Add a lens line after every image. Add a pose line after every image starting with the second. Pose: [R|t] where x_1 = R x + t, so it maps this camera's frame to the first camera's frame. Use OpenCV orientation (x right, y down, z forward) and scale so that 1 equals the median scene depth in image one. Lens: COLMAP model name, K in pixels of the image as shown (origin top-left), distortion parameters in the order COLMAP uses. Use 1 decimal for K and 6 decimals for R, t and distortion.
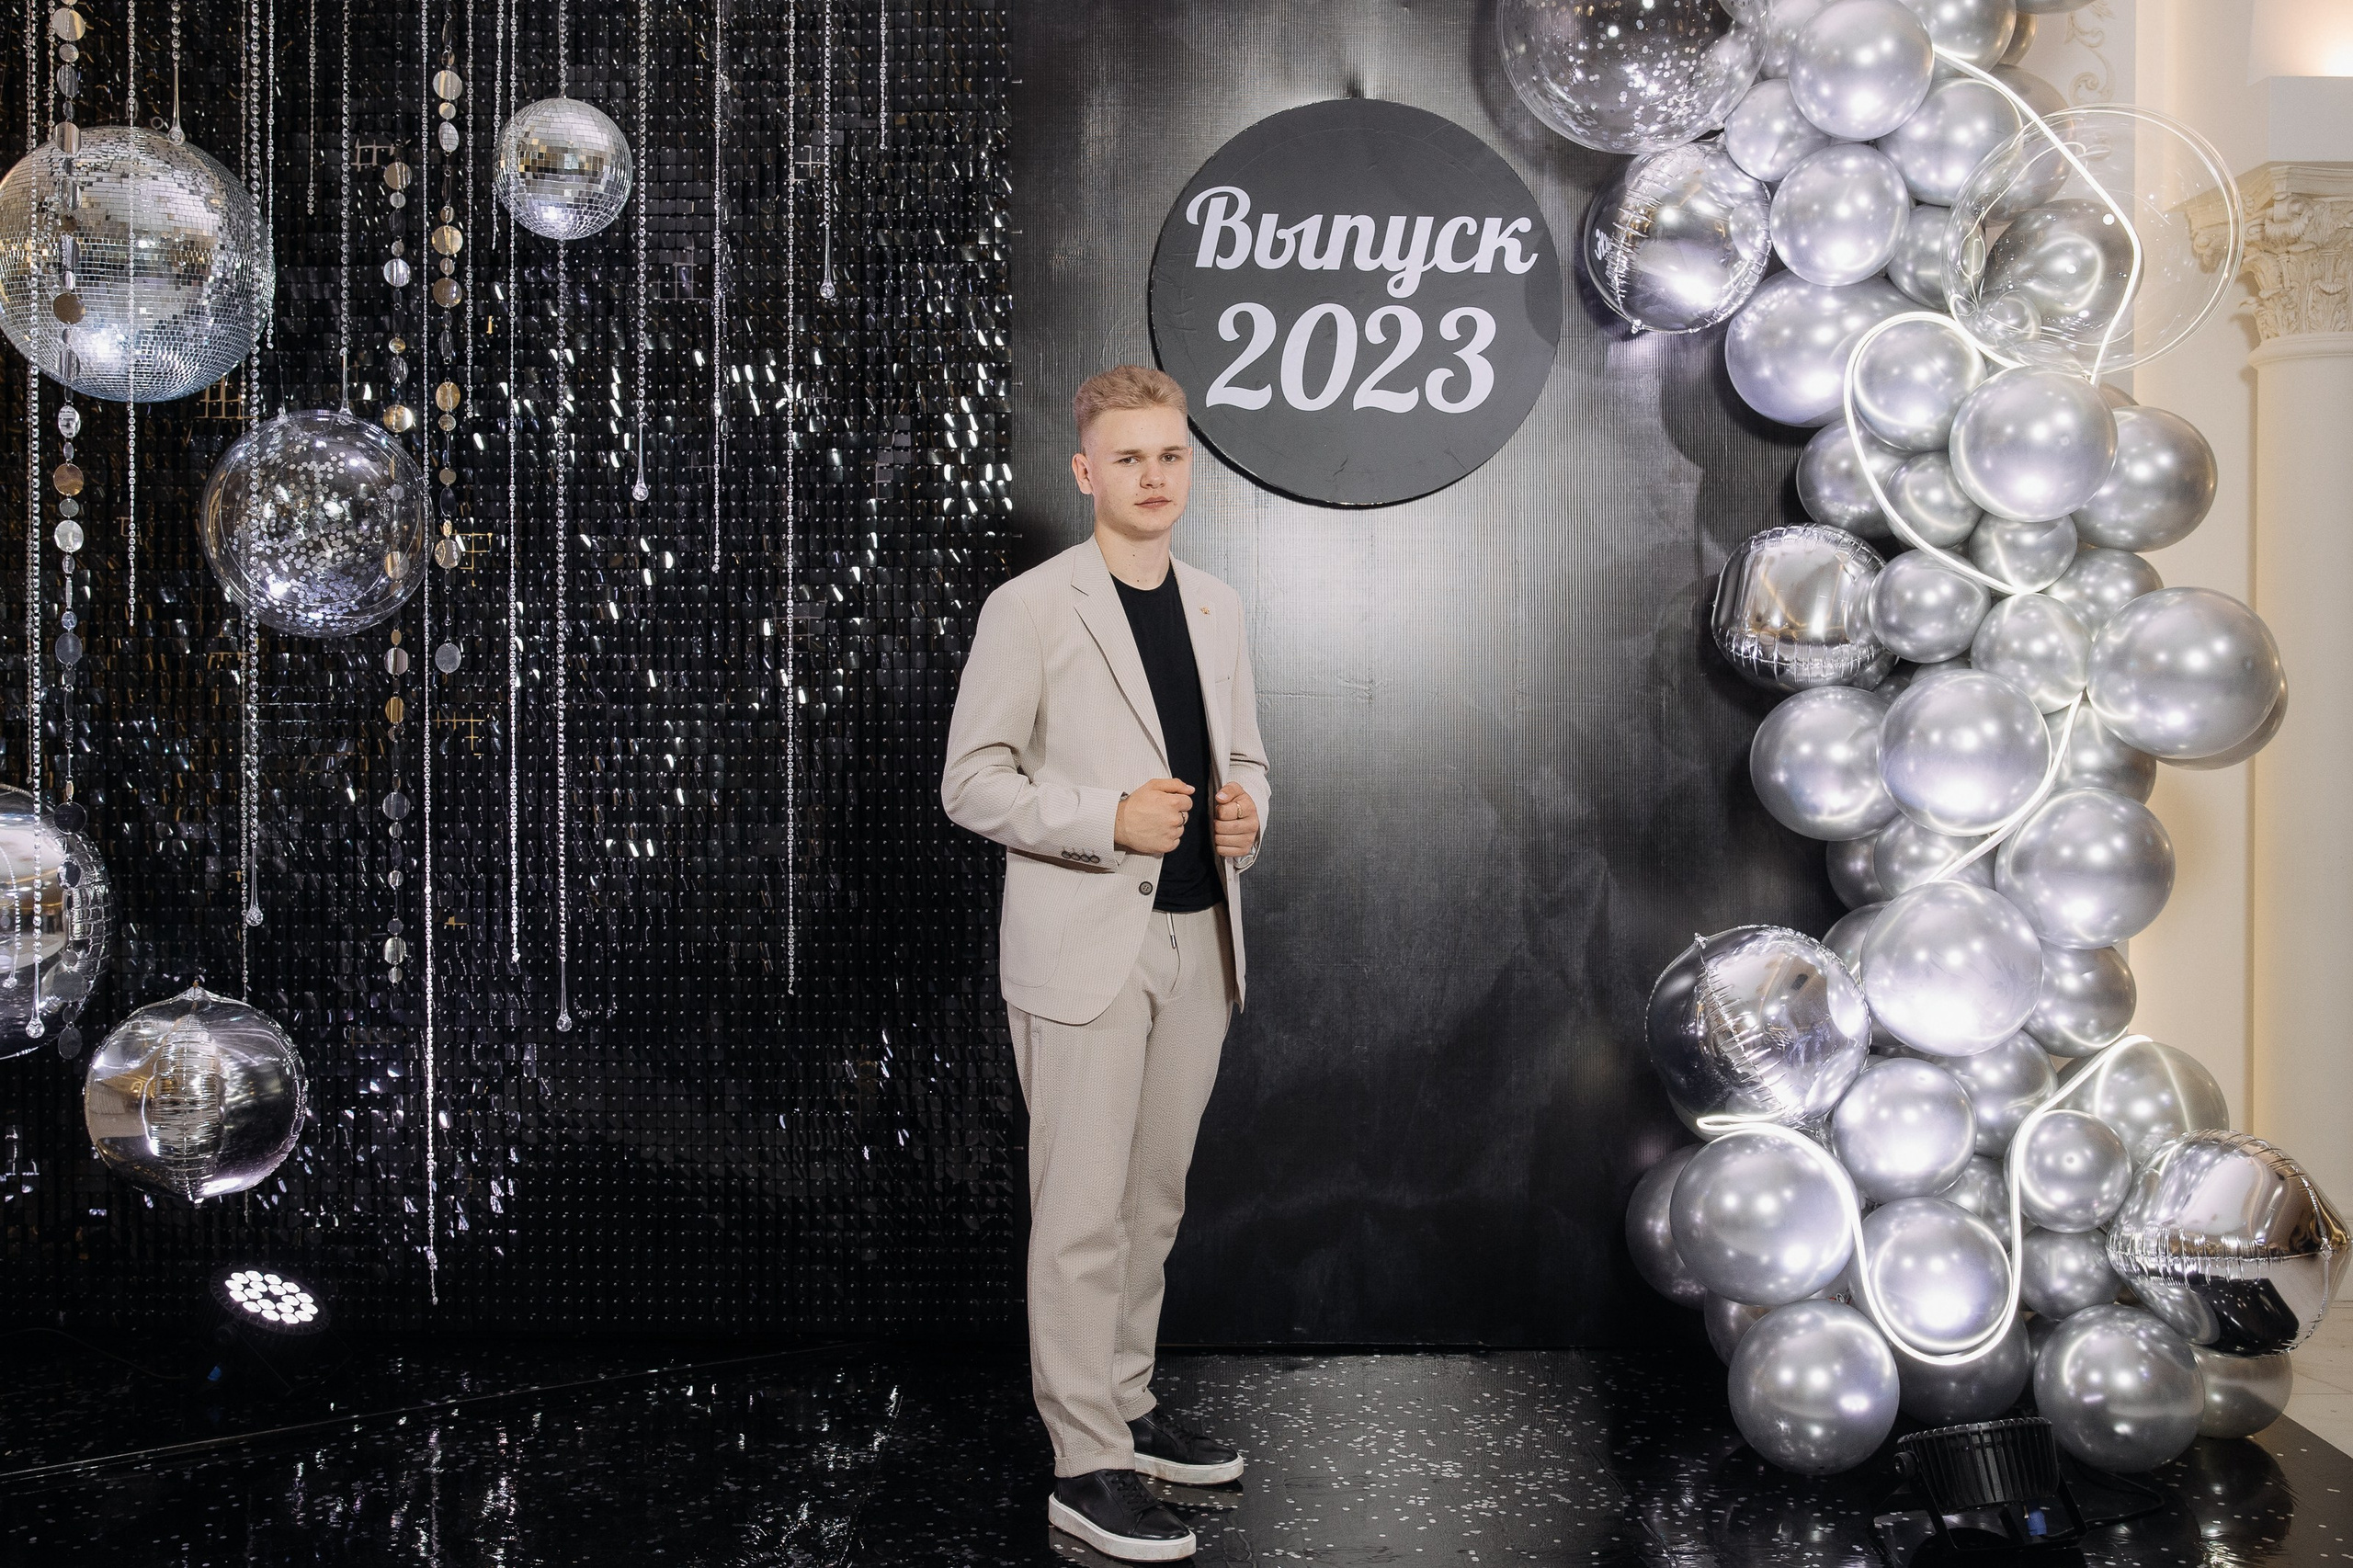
lens RADIAL K [[2430.1, 0, 1153.0], [0, 2430.1, 748.4], [0, 0, 1]] dist [-0.035478, 0.000000]
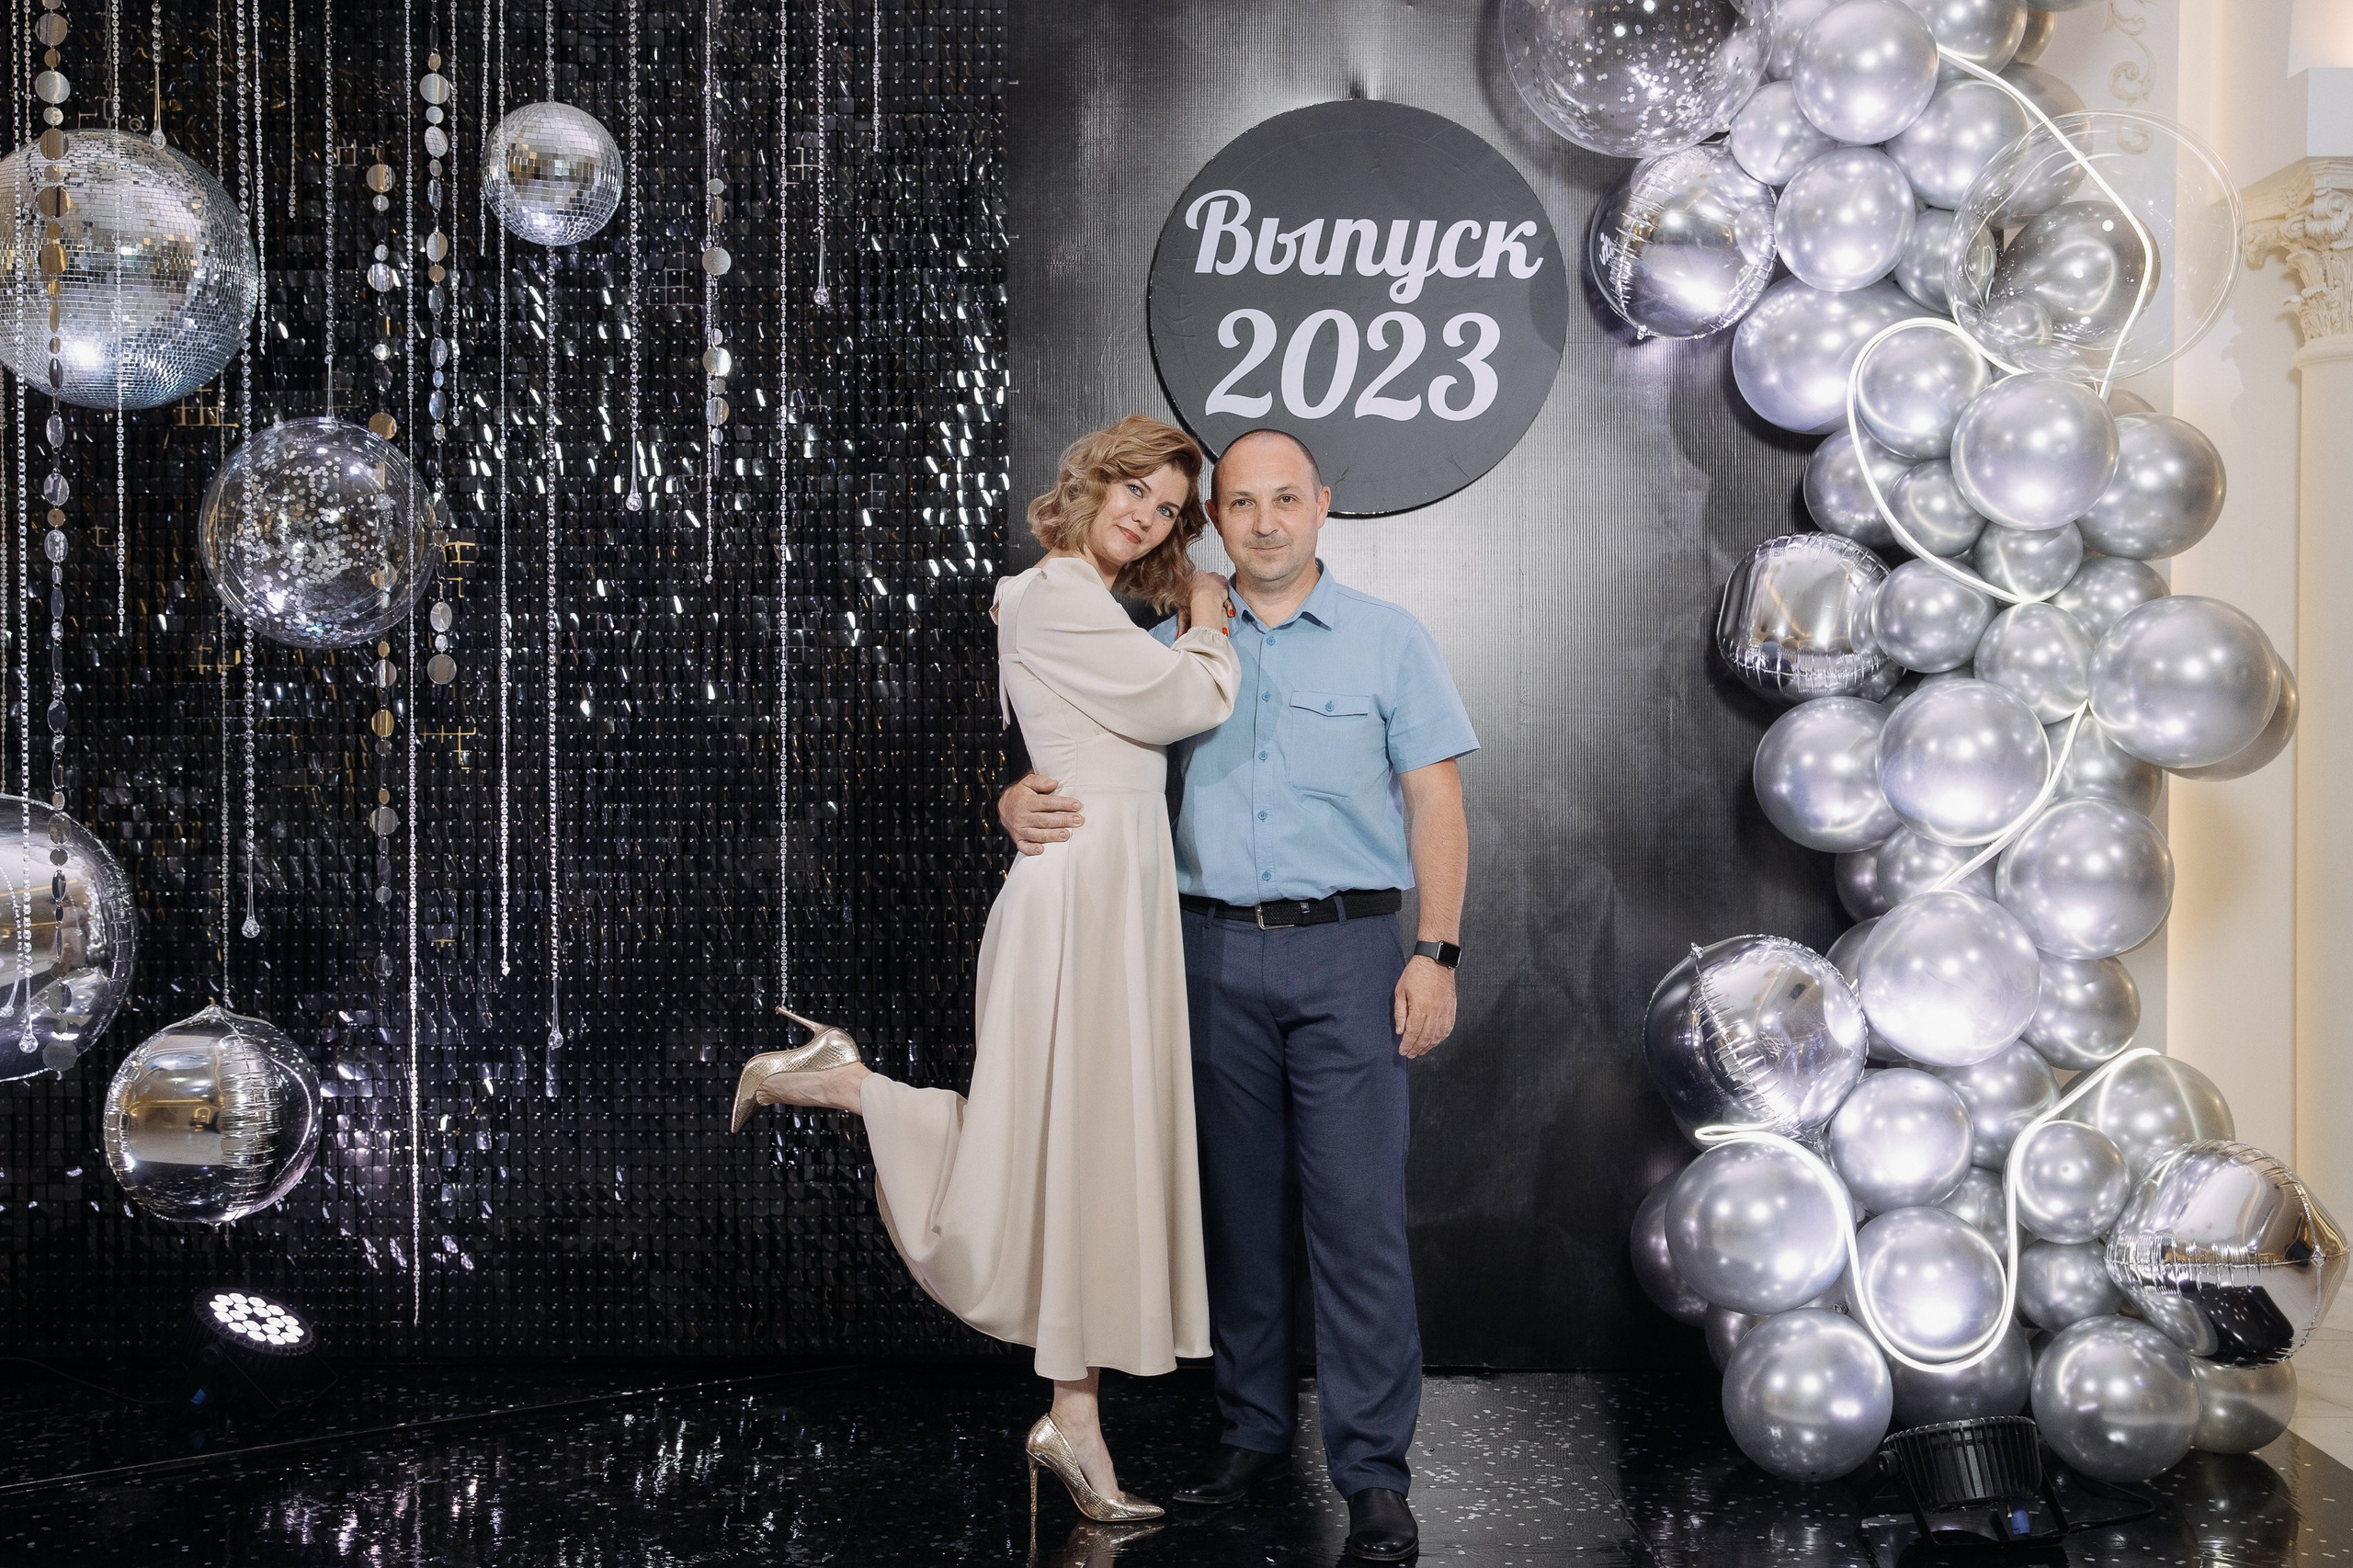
lens RADIAL K [[2776.5, 0, 1183.9], [0, 2776.5, 799.8], [0, 0, 1]] dist [0.029076, 0.000000]
pose [[0.999999, -0.000886, 0.000798, 0.011932], [0.000882, 0.999984, 0.005664, 0.009132], [-0.000803, -0.005663, 0.999984, -0.128962]]
